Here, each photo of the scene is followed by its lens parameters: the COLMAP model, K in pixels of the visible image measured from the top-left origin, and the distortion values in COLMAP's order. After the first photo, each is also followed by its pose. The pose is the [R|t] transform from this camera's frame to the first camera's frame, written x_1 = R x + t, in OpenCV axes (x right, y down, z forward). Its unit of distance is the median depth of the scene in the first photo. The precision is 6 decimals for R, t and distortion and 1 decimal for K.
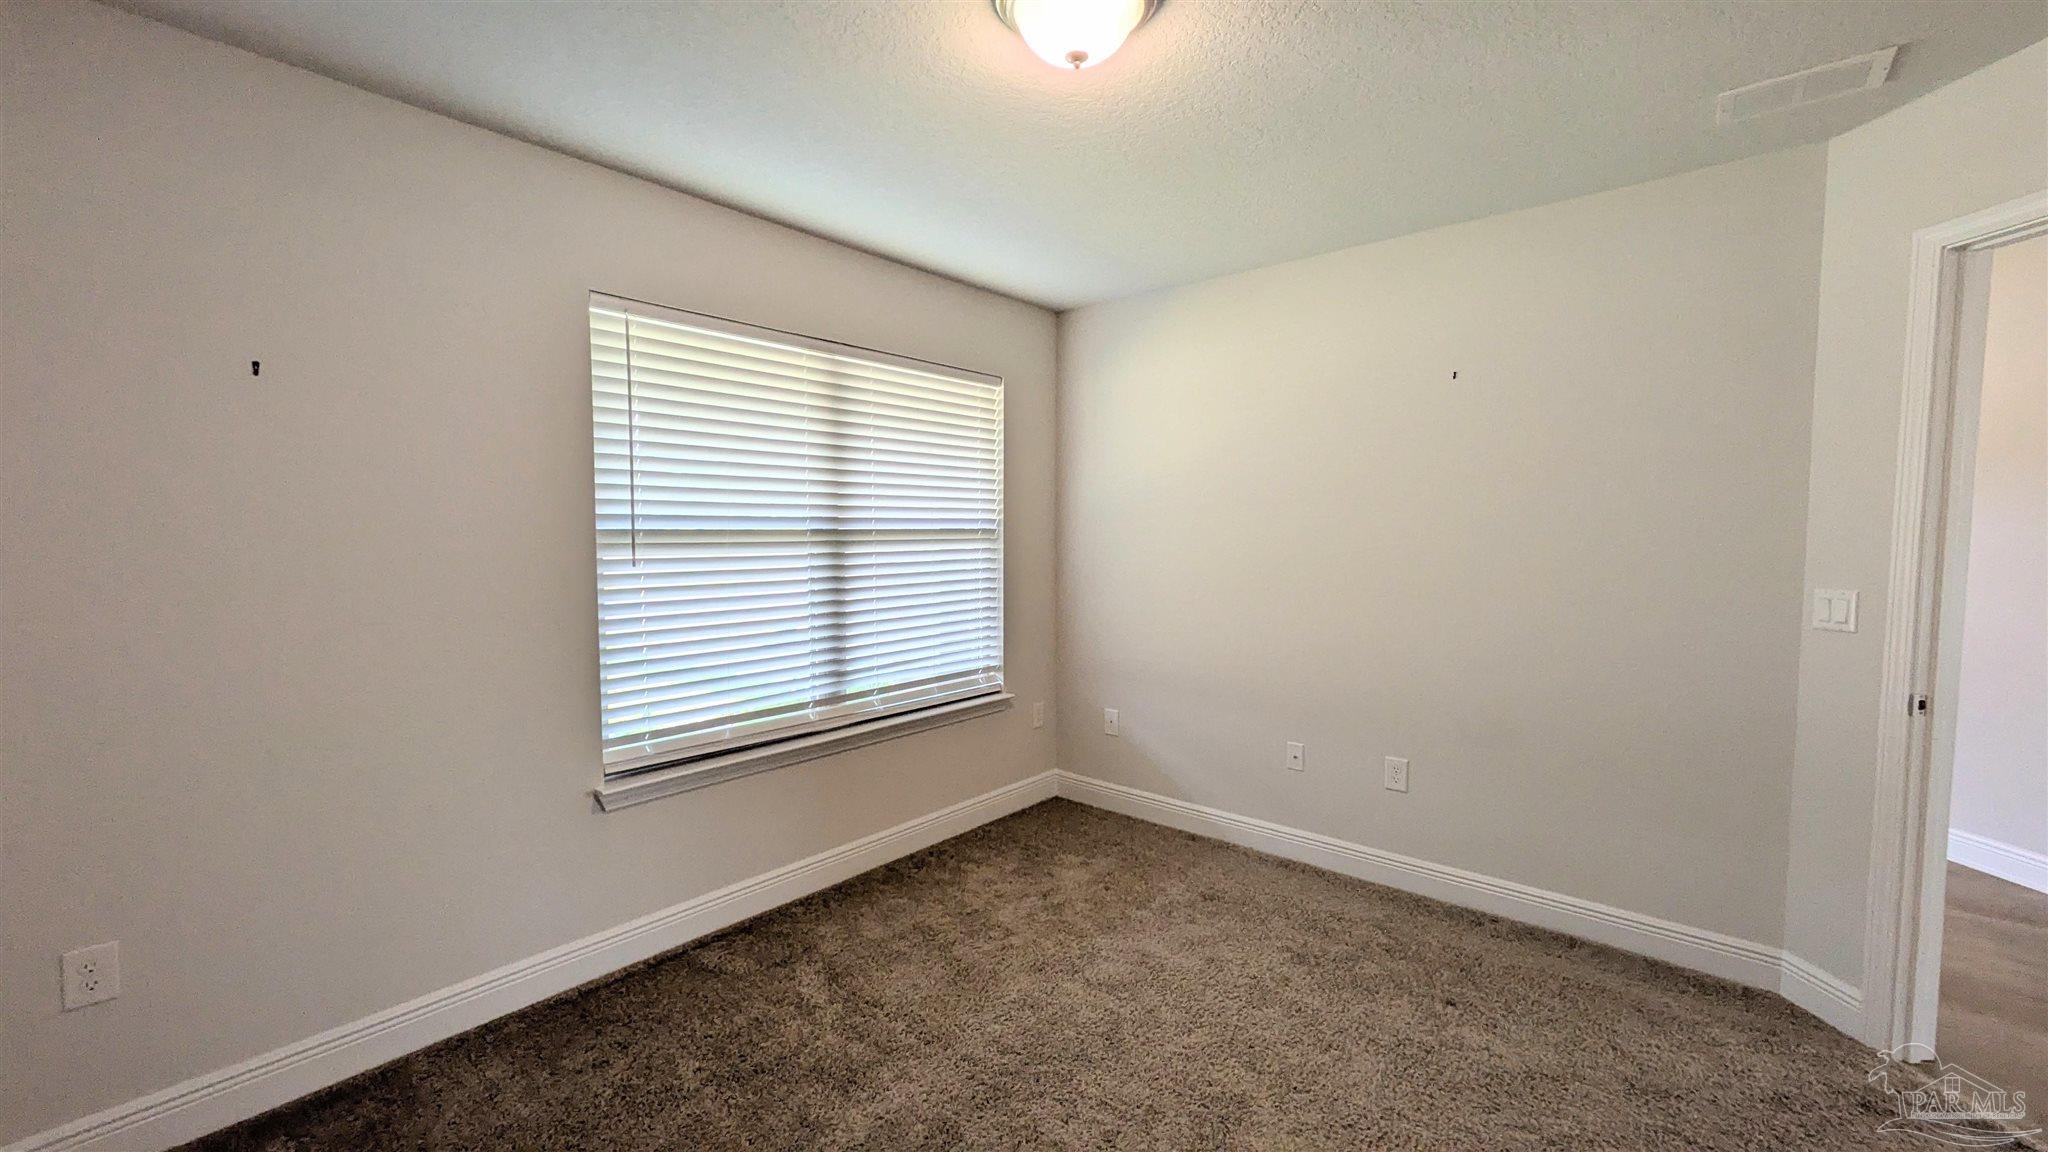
lens RADIAL K [[805.4, 0, 1026.8], [0, 805.4, 579.1], [0, 0, 1]] dist [0.001369, 0.000204]
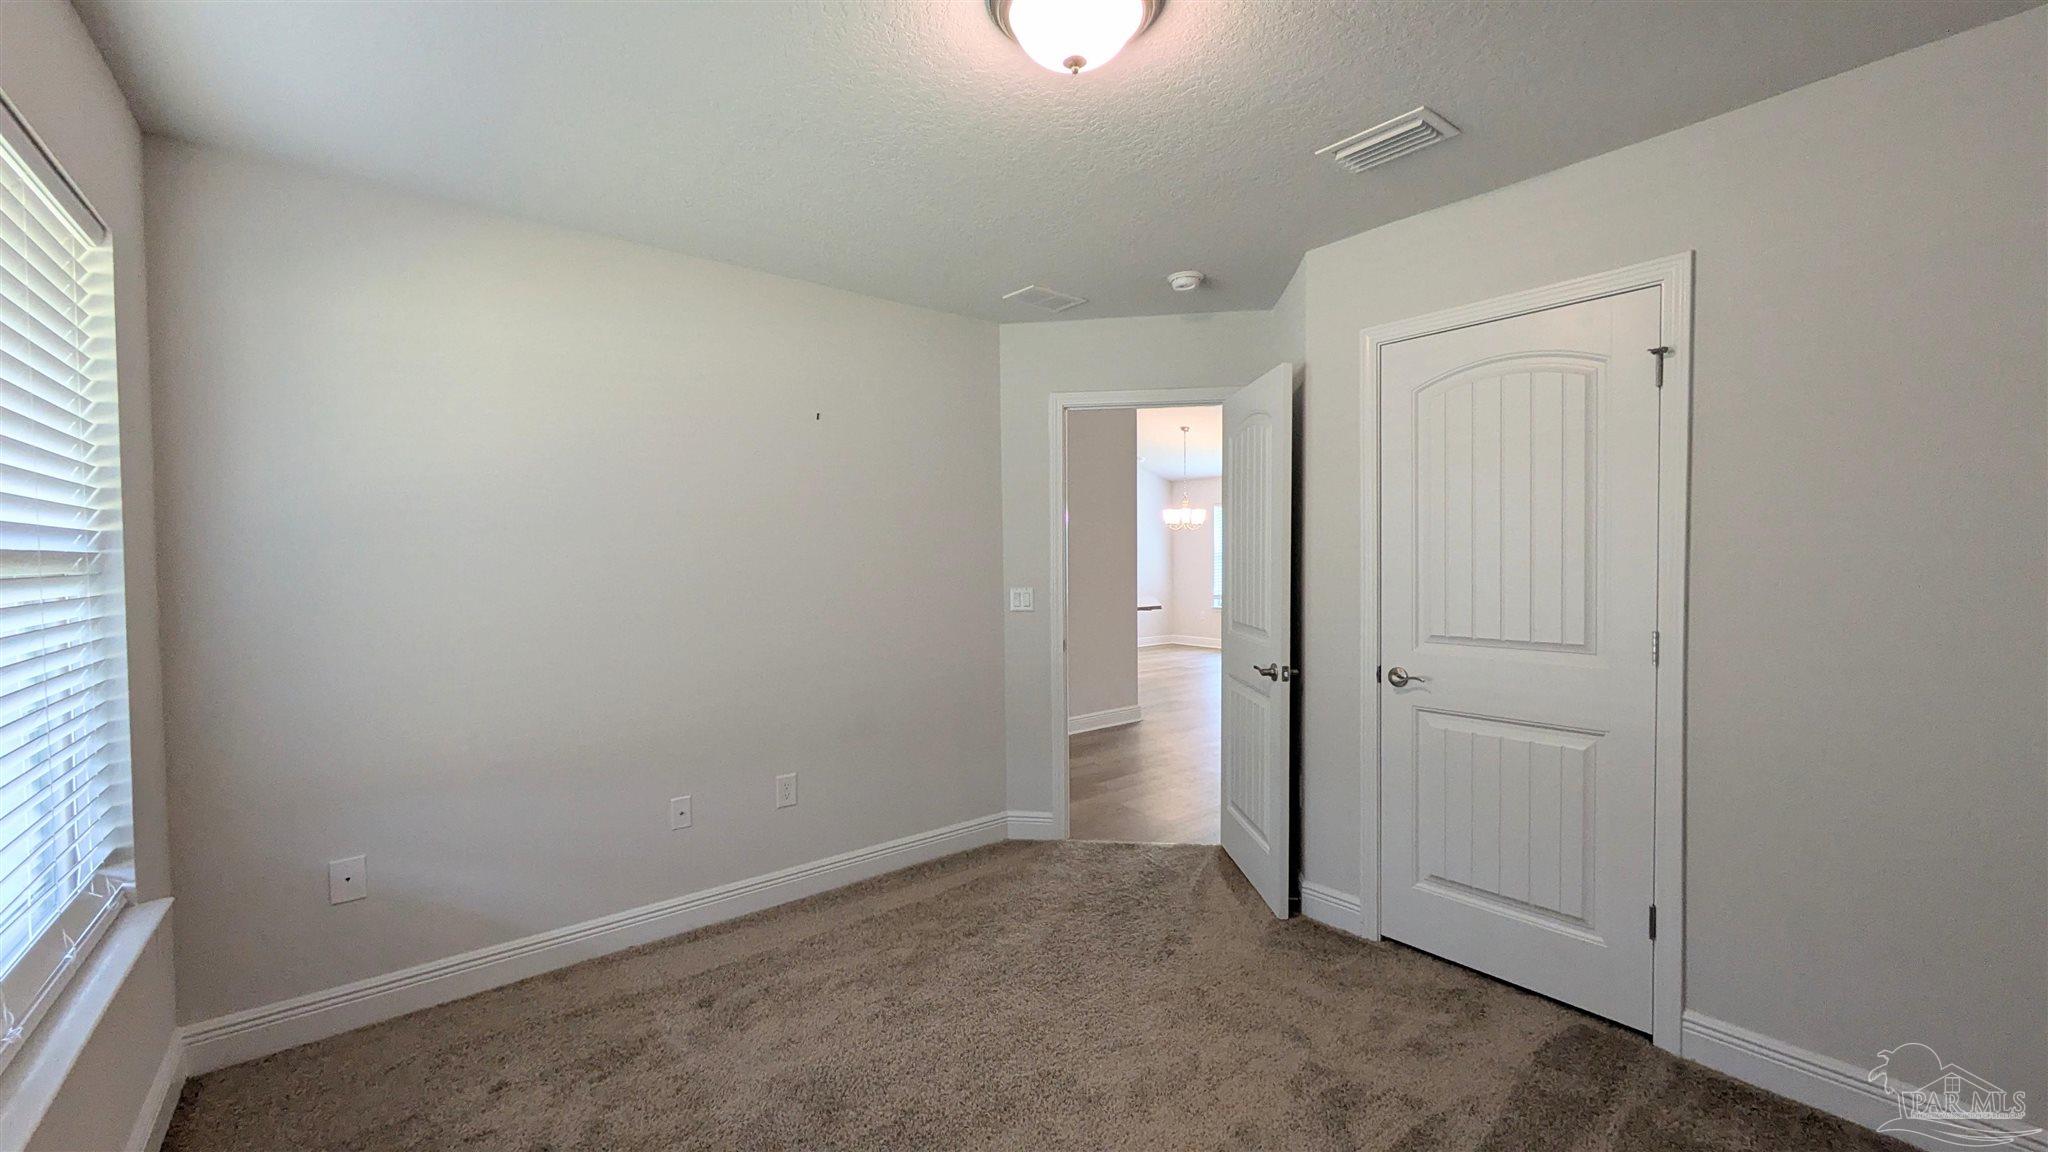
lens RADIAL K [[805.4, 0, 1026.8], [0, 805.4, 579.1], [0, 0, 1]] dist [0.001369, 0.000204]
pose [[0.172059, -0.027721, 0.984696, -0.486795], [0.067879, 0.997562, 0.016222, -0.023393], [-0.982745, 0.064049, 0.173521, 0.488462]]
